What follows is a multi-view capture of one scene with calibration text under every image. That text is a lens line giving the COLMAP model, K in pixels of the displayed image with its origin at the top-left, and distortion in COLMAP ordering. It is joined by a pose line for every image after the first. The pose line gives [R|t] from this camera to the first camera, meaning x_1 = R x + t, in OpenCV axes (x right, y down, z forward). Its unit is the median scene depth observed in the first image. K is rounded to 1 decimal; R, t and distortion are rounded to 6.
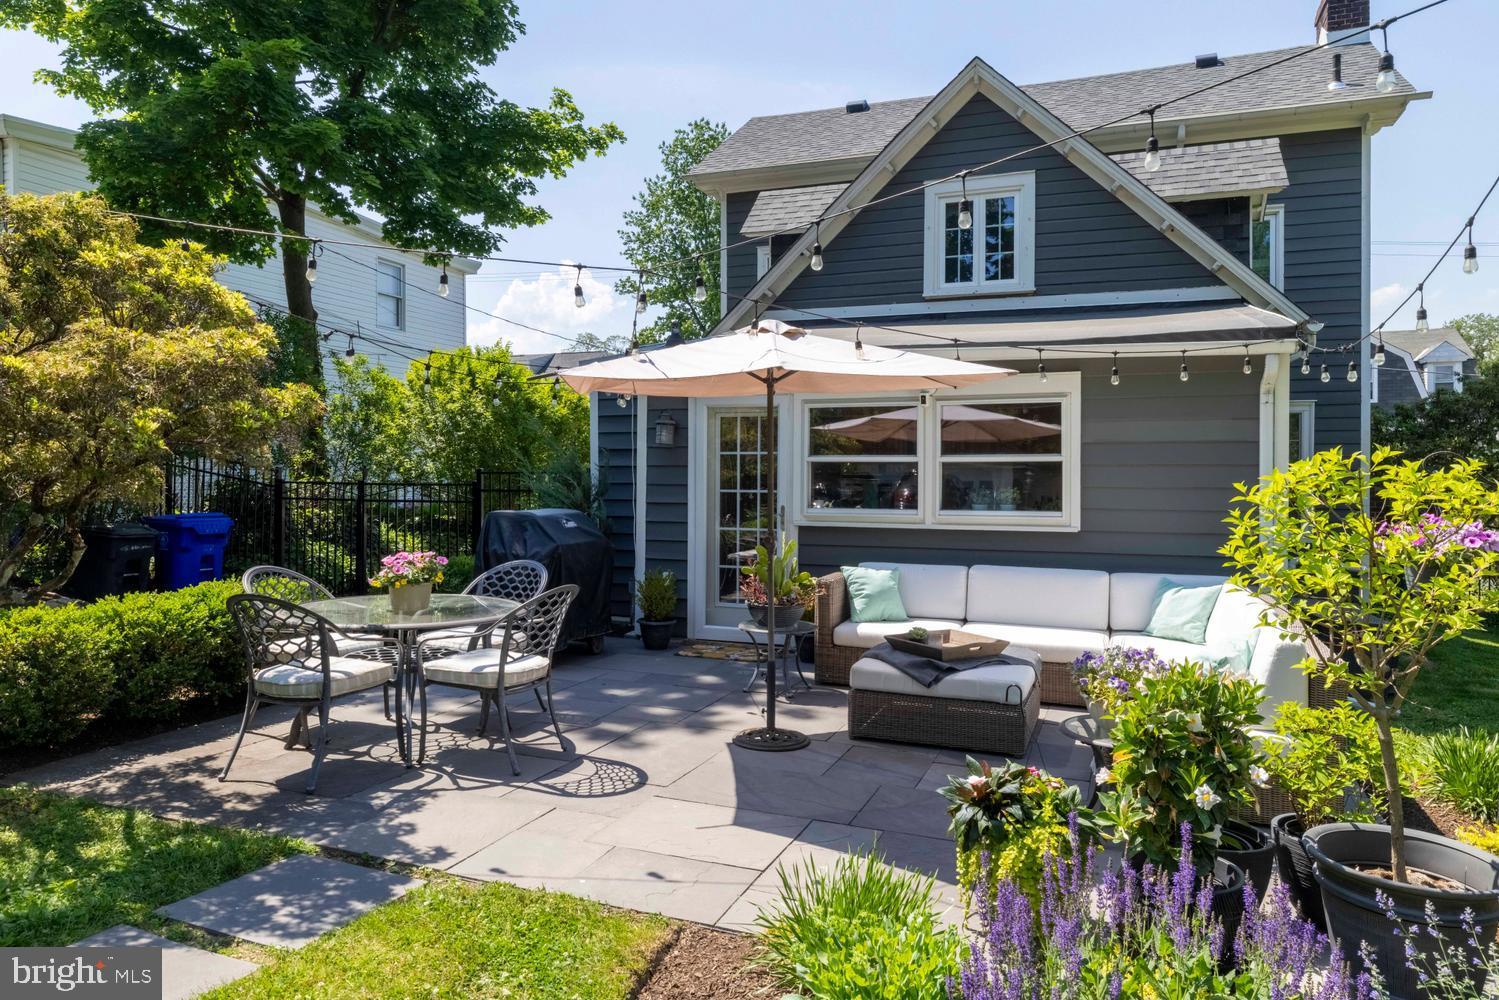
lens RADIAL K [[991.9, 0, 735.5], [0, 991.9, 470.7], [0, 0, 1]] dist [0.014163, -0.014552]
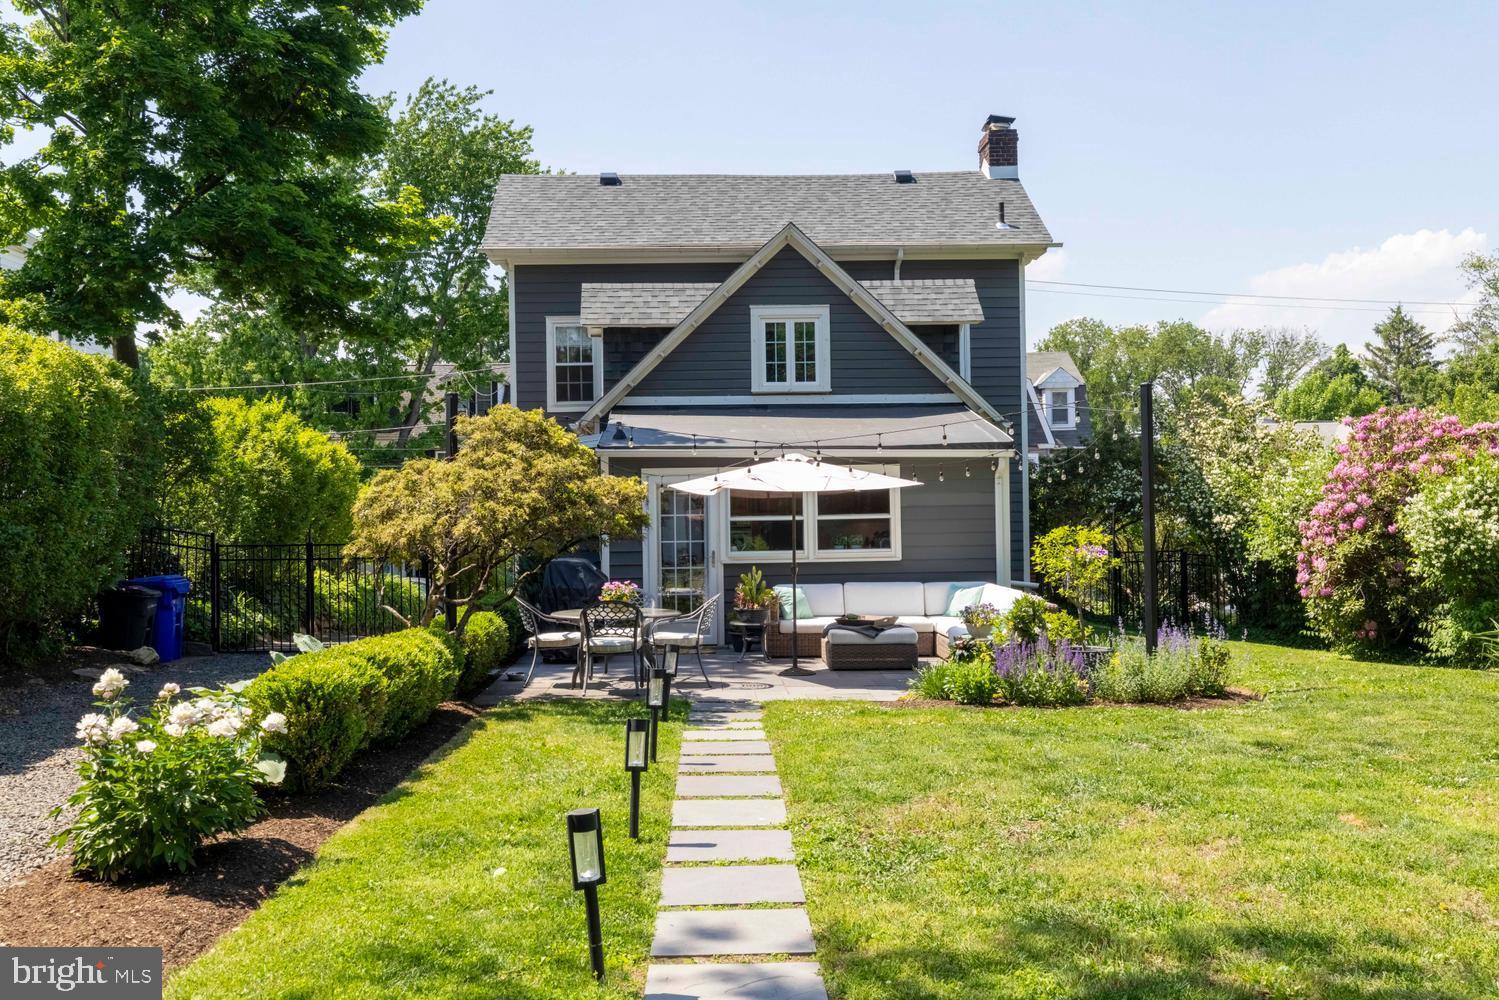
lens RADIAL K [[1487.7, 0, 704.5], [0, 1487.7, 494.7], [0, 0, 1]] dist [-0.001659, 0.000000]
pose [[0.924119, -0.017987, 0.381682, -0.661342], [0.018781, 0.999822, 0.001645, -0.042815], [-0.381643, 0.005648, 0.924292, -0.858995]]
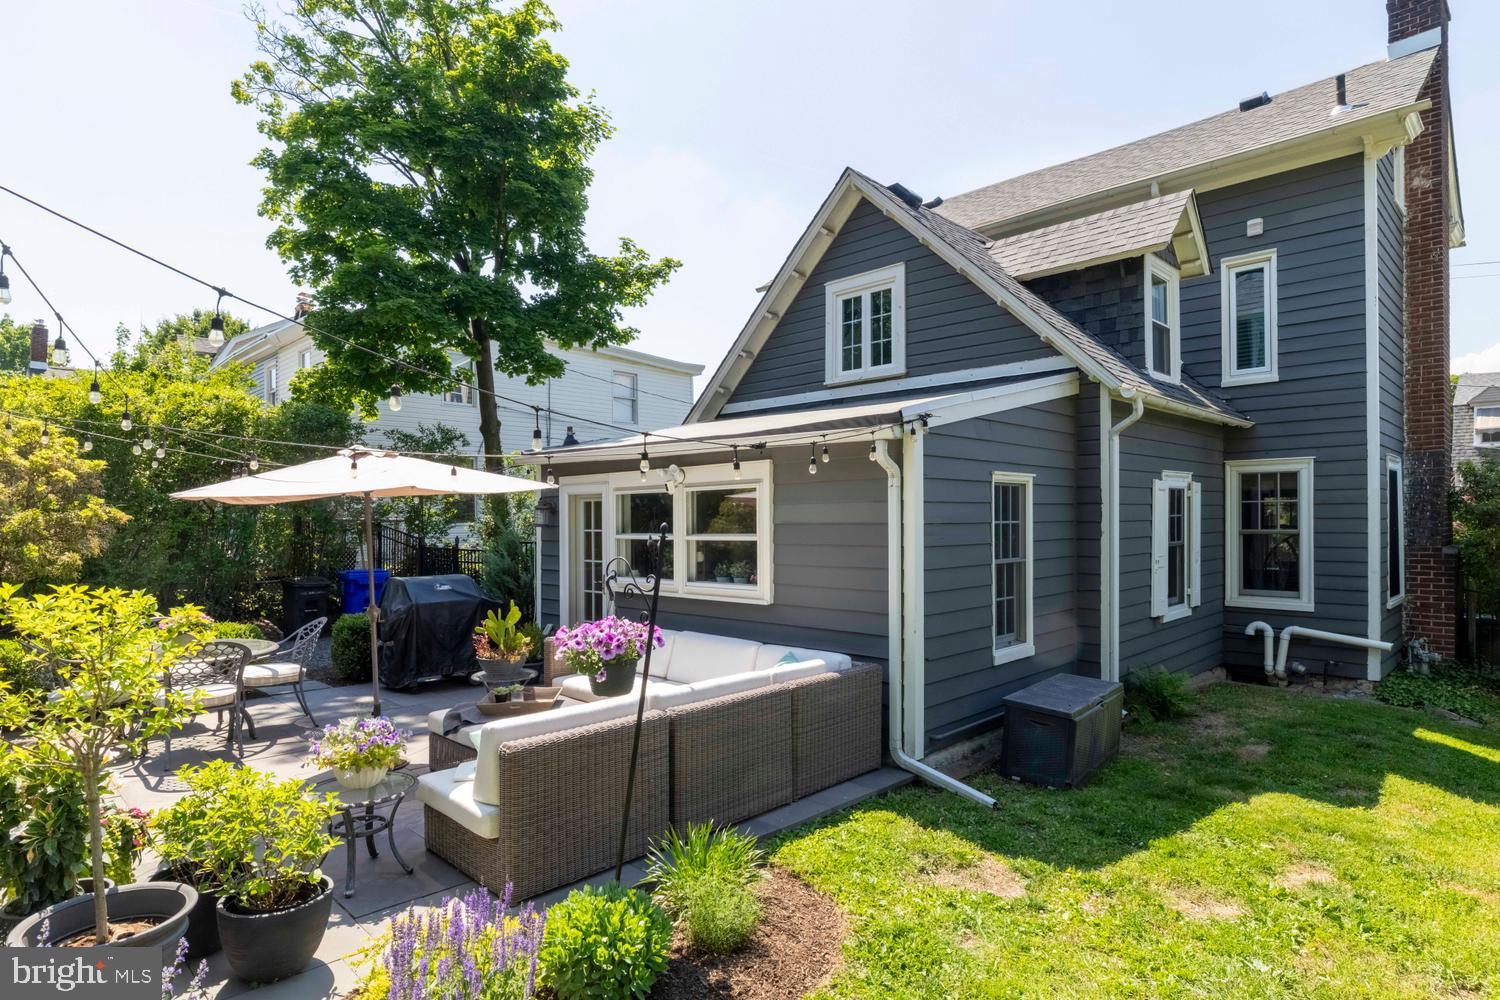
lens RADIAL K [[828.7, 0, 761.8], [0, 828.7, 520.6], [0, 0, 1]] dist [0.010338, 0.000737]
pose [[0.918253, -0.011023, -0.395840, 0.513574], [0.012879, 0.999915, 0.002029, -0.024685], [0.395784, -0.006961, 0.918317, 0.109114]]
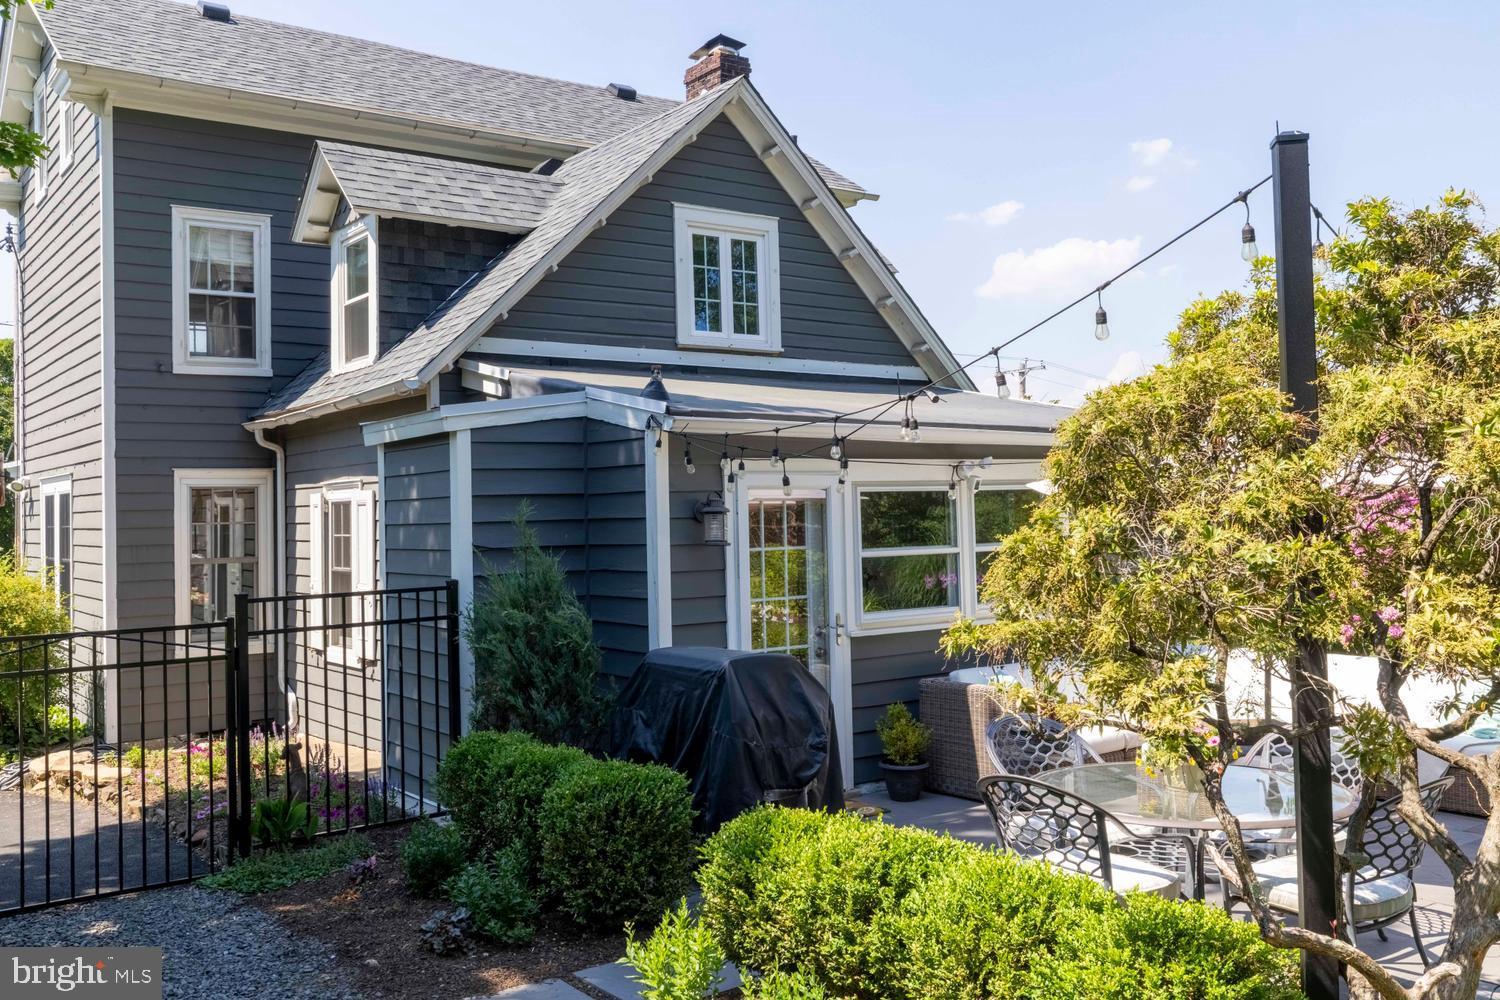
lens RADIAL K [[1400.6, 0, 725.6], [0, 1400.6, 447.8], [0, 0, 1]] dist [-0.003635, 0.000000]
pose [[0.542308, 0.031732, 0.839580, -0.769649], [0.021946, 0.998411, -0.051911, -0.032502], [-0.839893, 0.046577, 0.540750, 0.372059]]
